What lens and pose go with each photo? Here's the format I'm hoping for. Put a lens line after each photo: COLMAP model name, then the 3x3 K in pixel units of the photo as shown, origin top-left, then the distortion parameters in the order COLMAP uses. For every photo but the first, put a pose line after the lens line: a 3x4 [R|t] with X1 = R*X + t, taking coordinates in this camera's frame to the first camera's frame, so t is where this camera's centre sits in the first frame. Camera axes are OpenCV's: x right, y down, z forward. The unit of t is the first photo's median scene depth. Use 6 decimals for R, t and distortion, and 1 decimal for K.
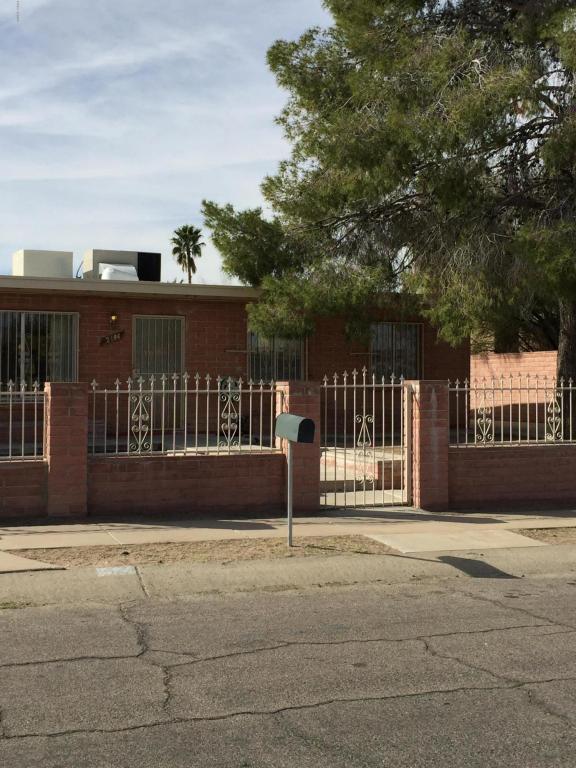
lens RADIAL K [[1052.0, 0, 288.0], [0, 1052.0, 384.0], [0, 0, 1]] dist [0.009849, 0.024068]
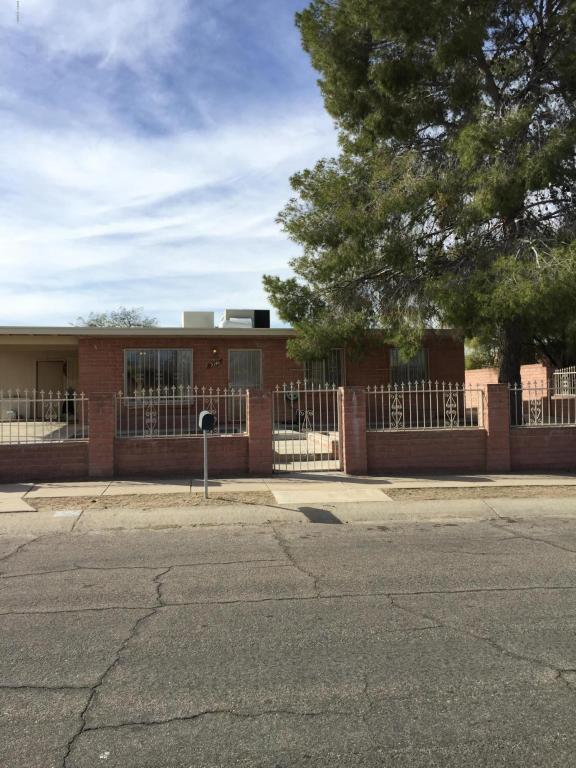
lens RADIAL K [[646.1, 0, 288.0], [0, 646.1, 384.0], [0, 0, 1]] dist [0.009104, 0.001982]
pose [[0.971779, -0.020384, -0.235009, 0.253556], [0.017999, 0.999762, -0.012288, 0.002353], [0.235204, 0.007711, 0.971915, 0.091201]]
